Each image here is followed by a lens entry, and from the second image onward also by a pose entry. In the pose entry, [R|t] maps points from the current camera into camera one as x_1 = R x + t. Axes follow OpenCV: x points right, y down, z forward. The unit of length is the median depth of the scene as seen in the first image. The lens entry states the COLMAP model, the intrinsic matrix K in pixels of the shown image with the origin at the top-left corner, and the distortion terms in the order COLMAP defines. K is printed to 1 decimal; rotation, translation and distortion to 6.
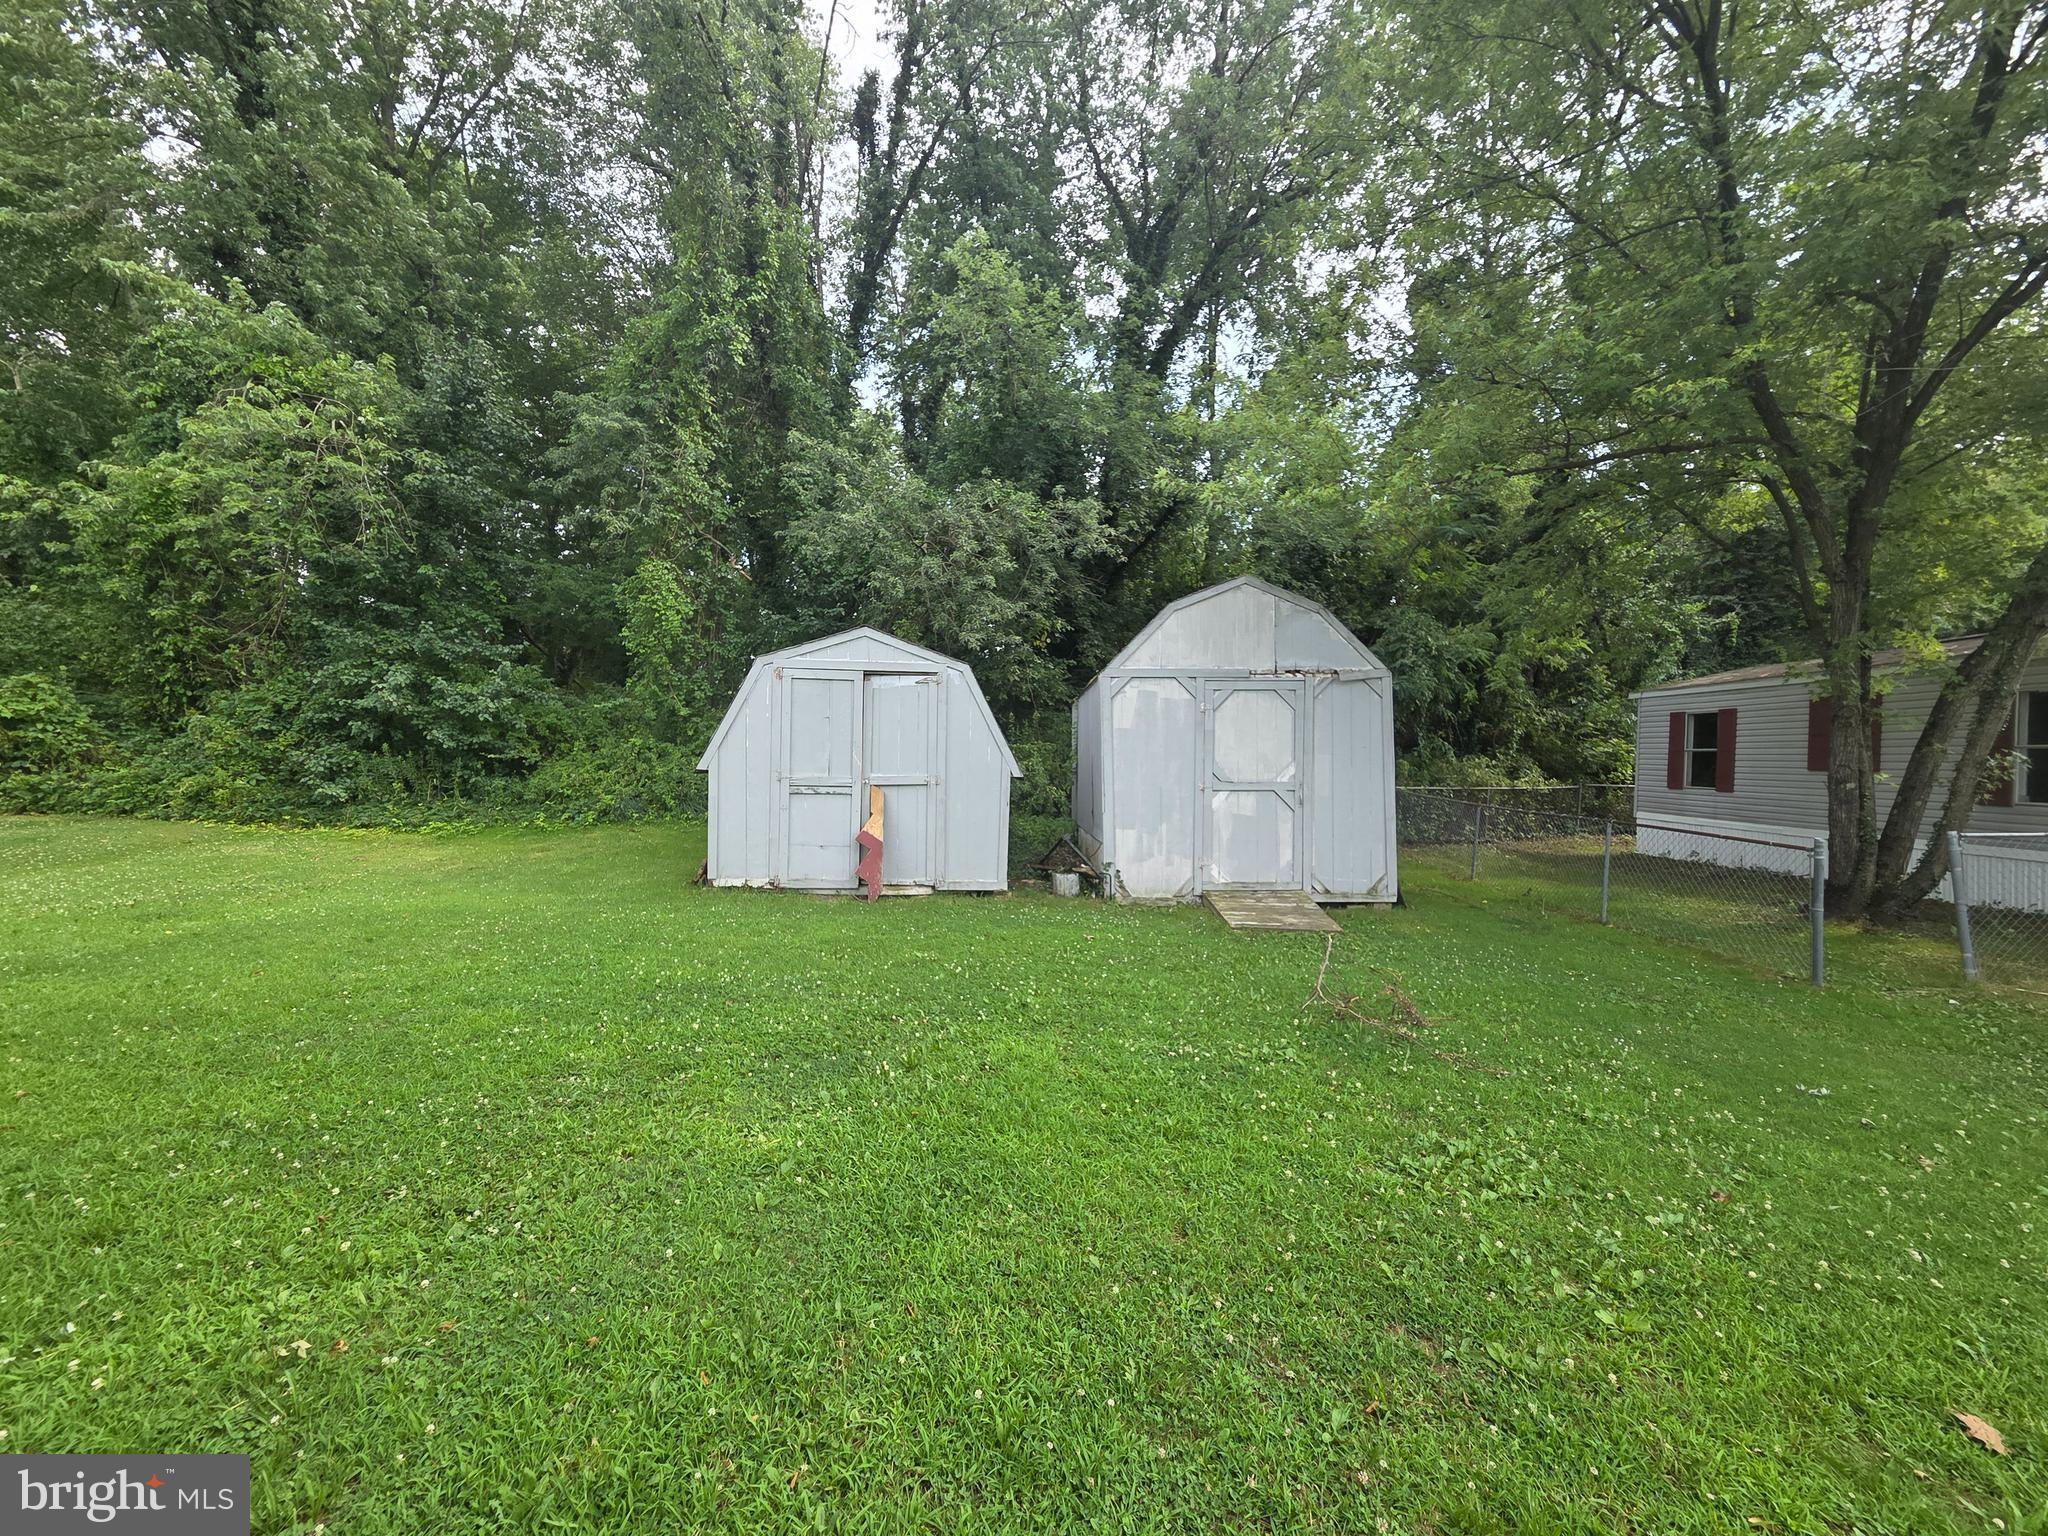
lens RADIAL K [[837.0, 0, 1011.8], [0, 837.0, 759.1], [0, 0, 1]] dist [0.000745, -0.000045]
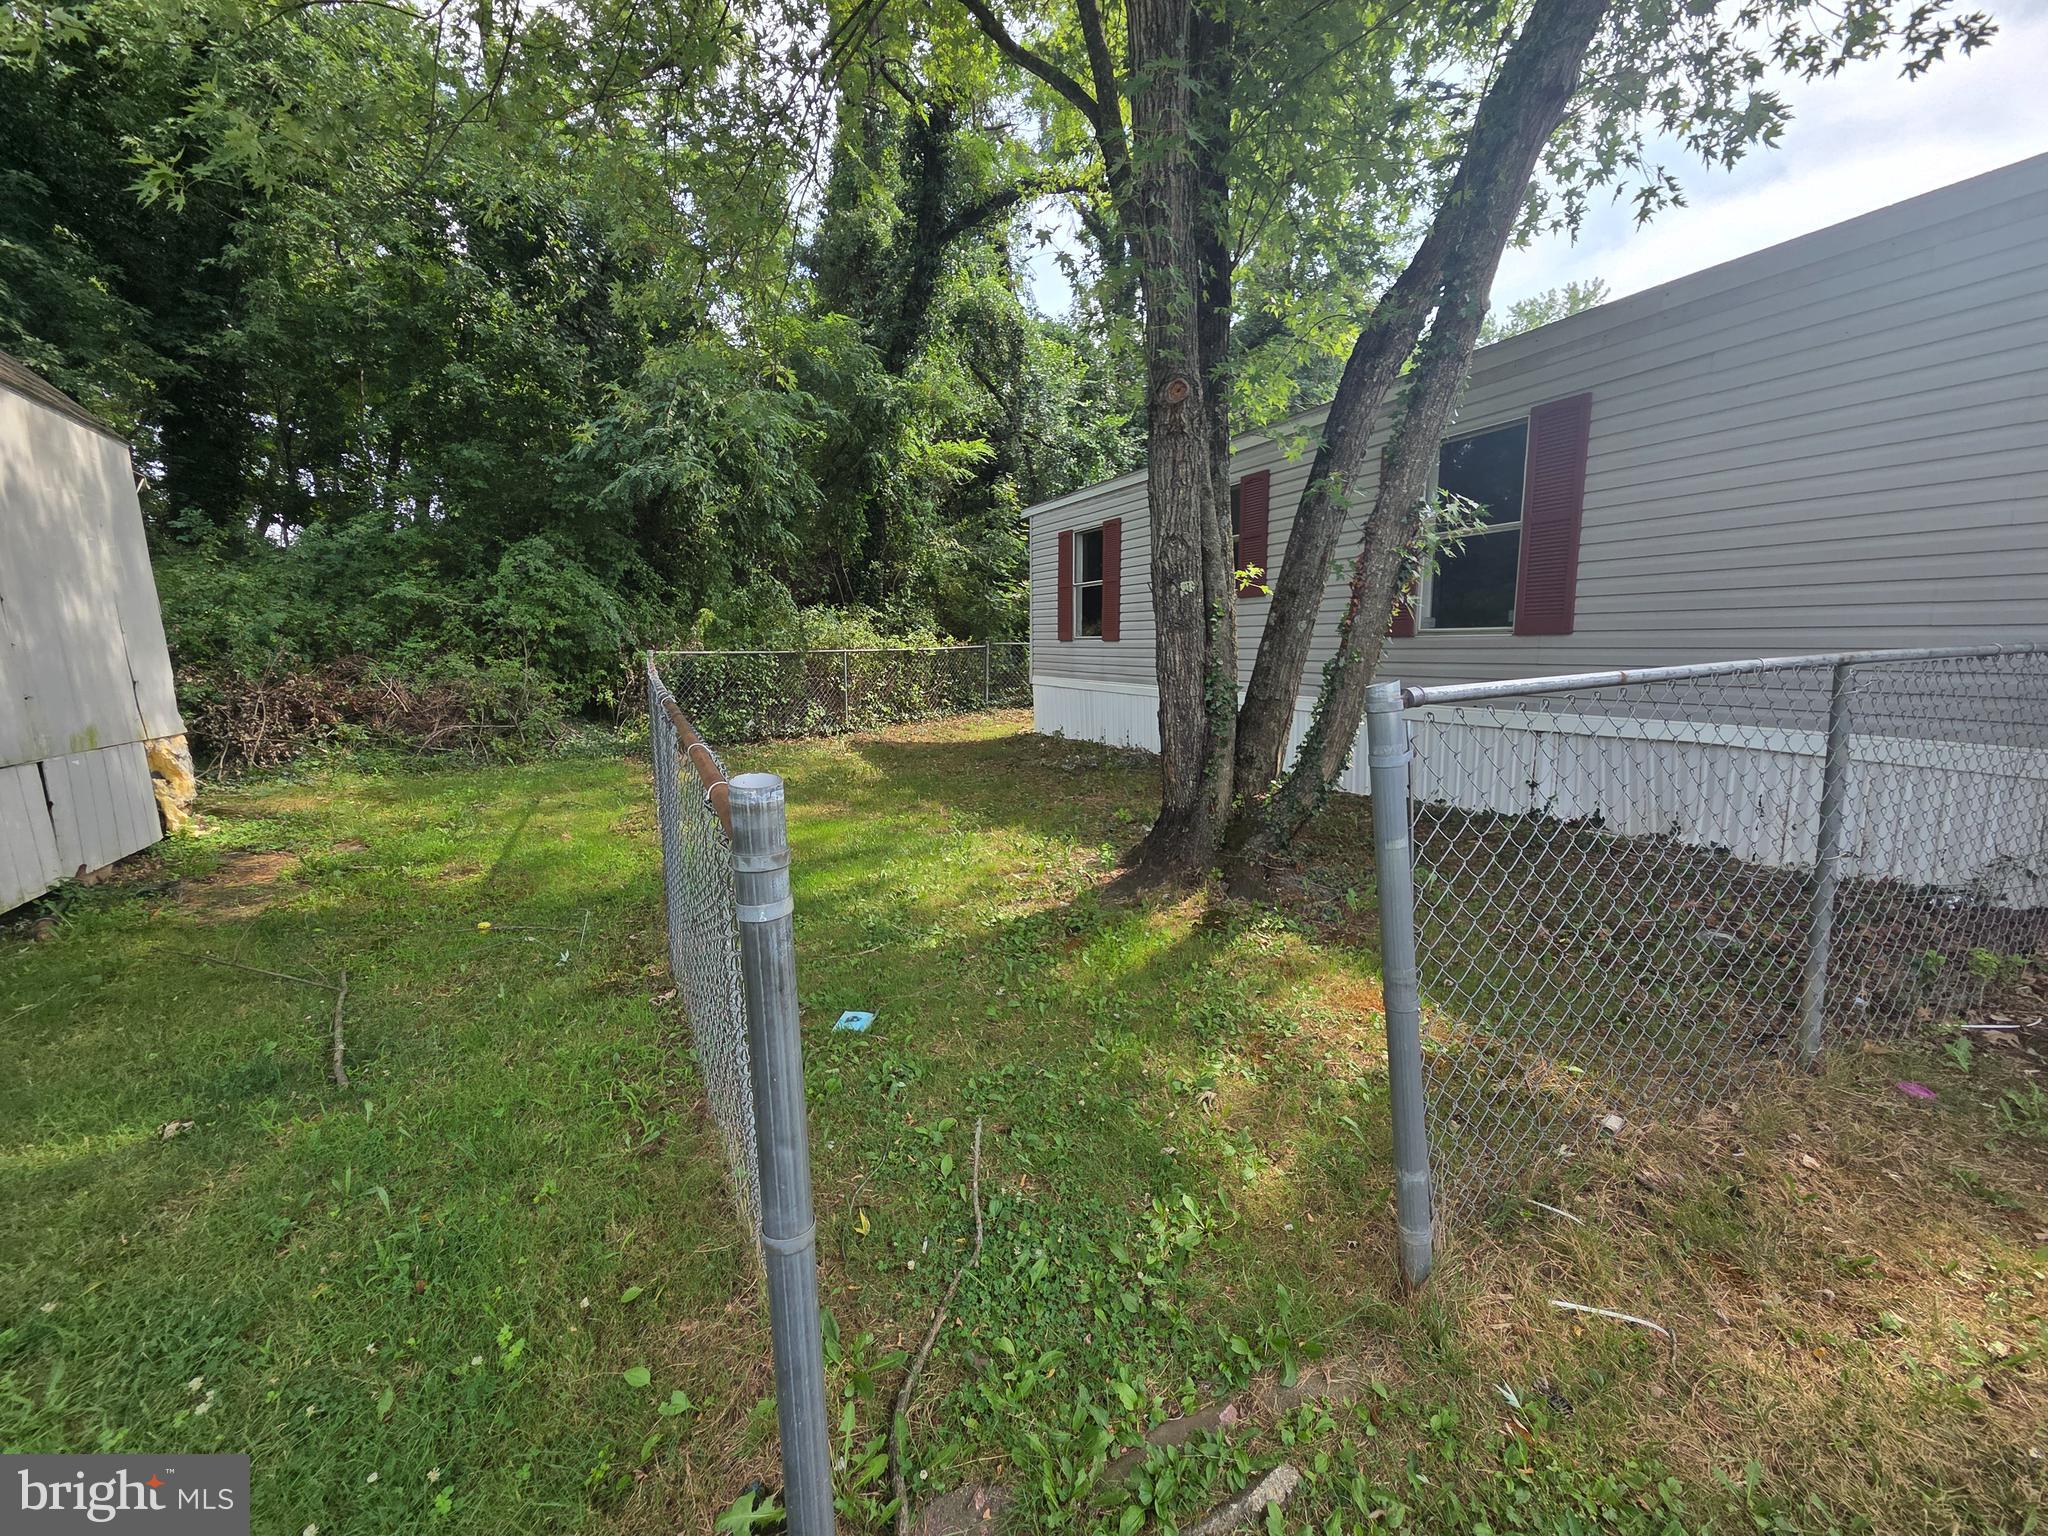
lens RADIAL K [[837.0, 0, 1030.0], [0, 837.0, 771.9], [0, 0, 1]] dist [0.000745, -0.000045]
pose [[0.875718, -0.100201, 0.472312, 0.435674], [0.027662, 0.987034, 0.158111, 0.033452], [-0.482031, -0.125396, 0.867135, 0.397572]]
